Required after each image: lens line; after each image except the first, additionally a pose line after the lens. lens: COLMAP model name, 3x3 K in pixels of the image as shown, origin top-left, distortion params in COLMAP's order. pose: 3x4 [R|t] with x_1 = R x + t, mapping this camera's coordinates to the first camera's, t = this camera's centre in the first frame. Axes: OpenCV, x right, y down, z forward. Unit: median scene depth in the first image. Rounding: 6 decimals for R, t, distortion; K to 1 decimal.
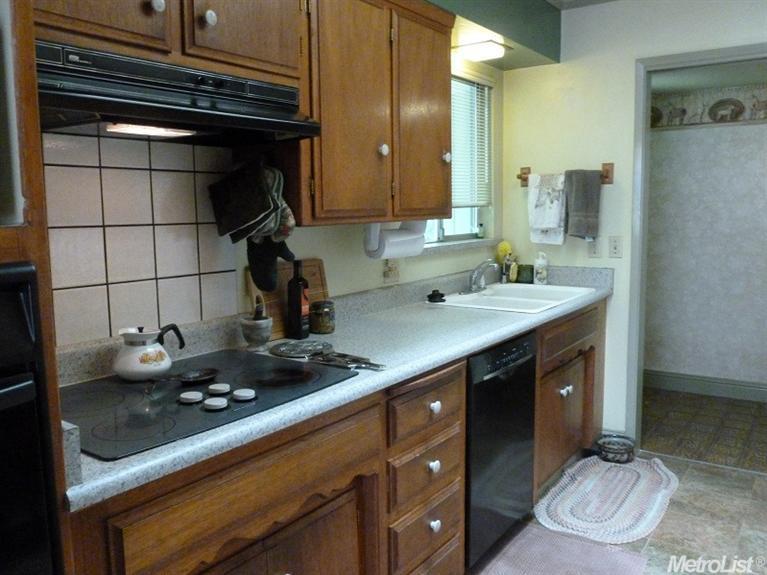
lens RADIAL K [[663.0, 0, 381.0], [0, 663.0, 290.1], [0, 0, 1]] dist [-0.010387, 0.007257]
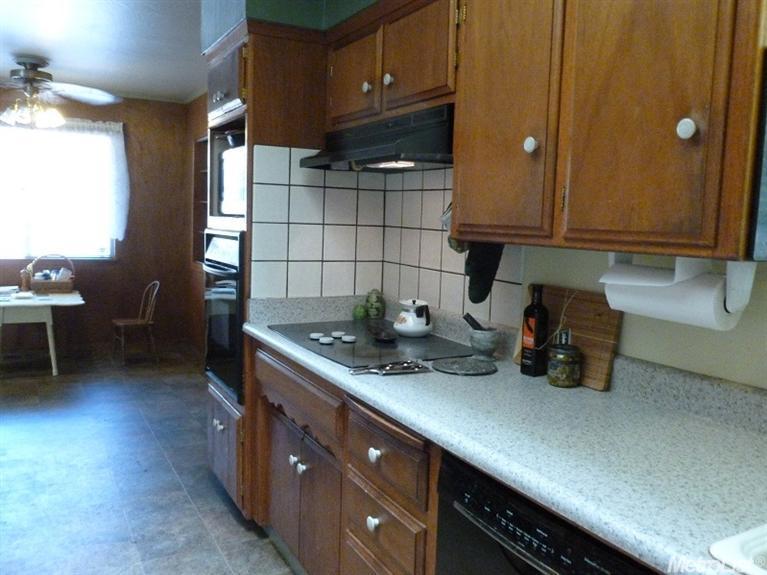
lens RADIAL K [[663.0, 0, 384.2], [0, 663.0, 287.1], [0, 0, 1]] dist [-0.010387, 0.007257]
pose [[-0.453644, 0.093823, -0.886230, 0.760526], [-0.134042, 0.975946, 0.171935, -0.170542], [0.881045, 0.196790, -0.430156, 1.251227]]
